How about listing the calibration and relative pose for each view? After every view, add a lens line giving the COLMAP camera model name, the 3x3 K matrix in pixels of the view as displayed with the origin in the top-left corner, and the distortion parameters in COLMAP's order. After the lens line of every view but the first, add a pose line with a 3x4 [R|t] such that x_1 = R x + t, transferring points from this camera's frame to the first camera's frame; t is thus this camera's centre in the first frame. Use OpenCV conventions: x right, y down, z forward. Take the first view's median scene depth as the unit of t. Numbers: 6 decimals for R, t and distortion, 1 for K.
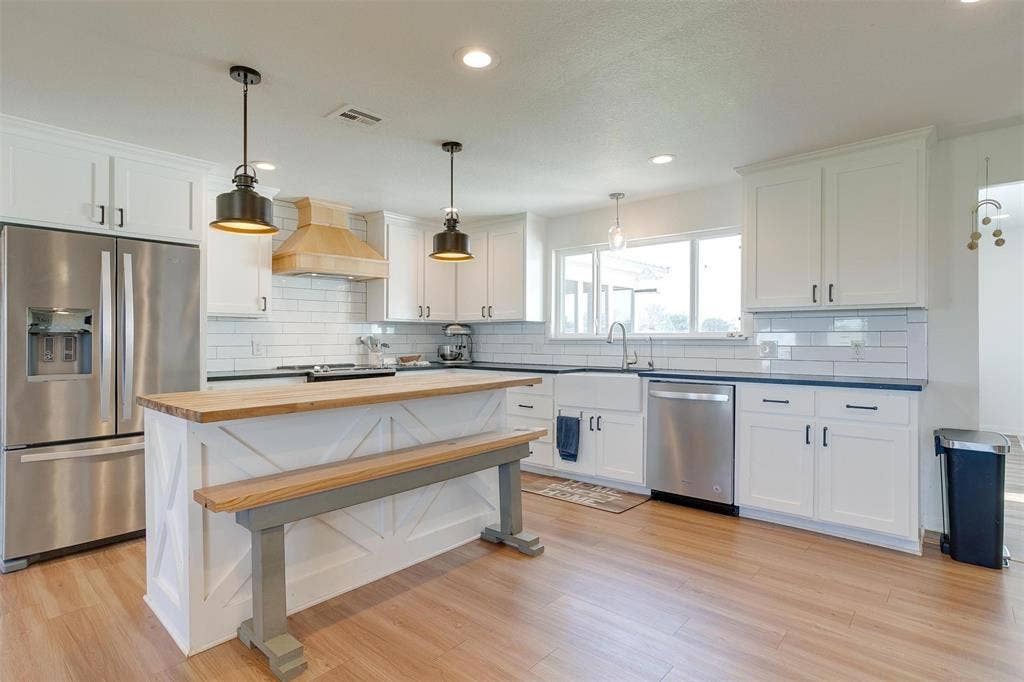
lens RADIAL K [[522.4, 0, 518.6], [0, 522.4, 333.7], [0, 0, 1]] dist [-0.029556, 0.010827]
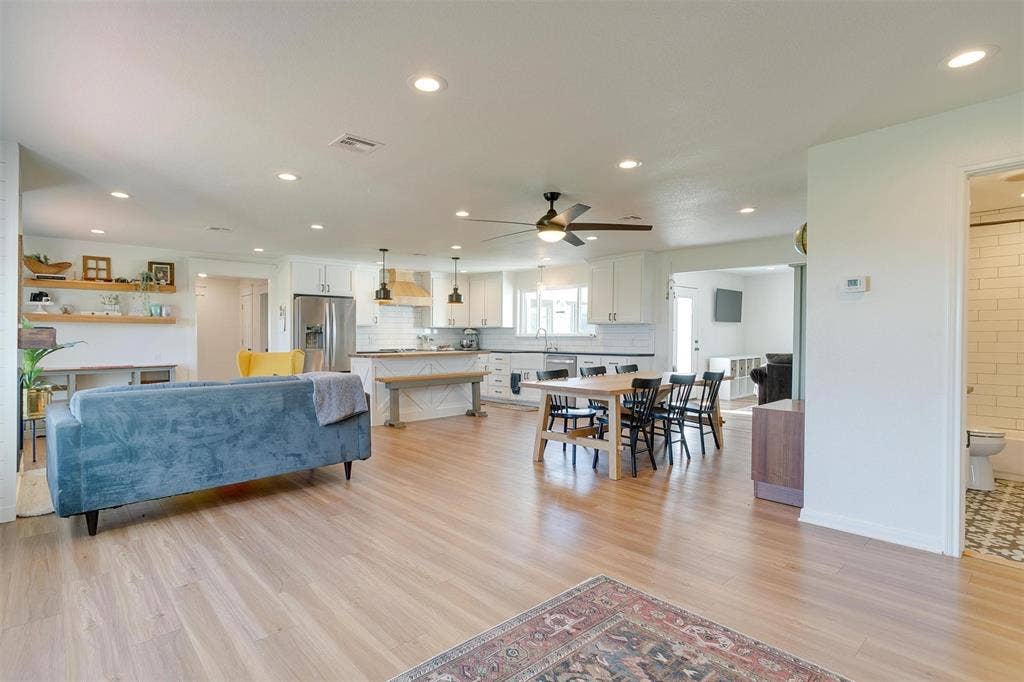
lens RADIAL K [[522.4, 0, 510.4], [0, 522.4, 345.5], [0, 0, 1]] dist [-0.029556, 0.010827]
pose [[0.993653, 0.003013, -0.112448, 0.280259], [-0.000083, 0.999661, 0.026051, -0.007888], [0.112489, -0.025876, 0.993316, -0.990842]]
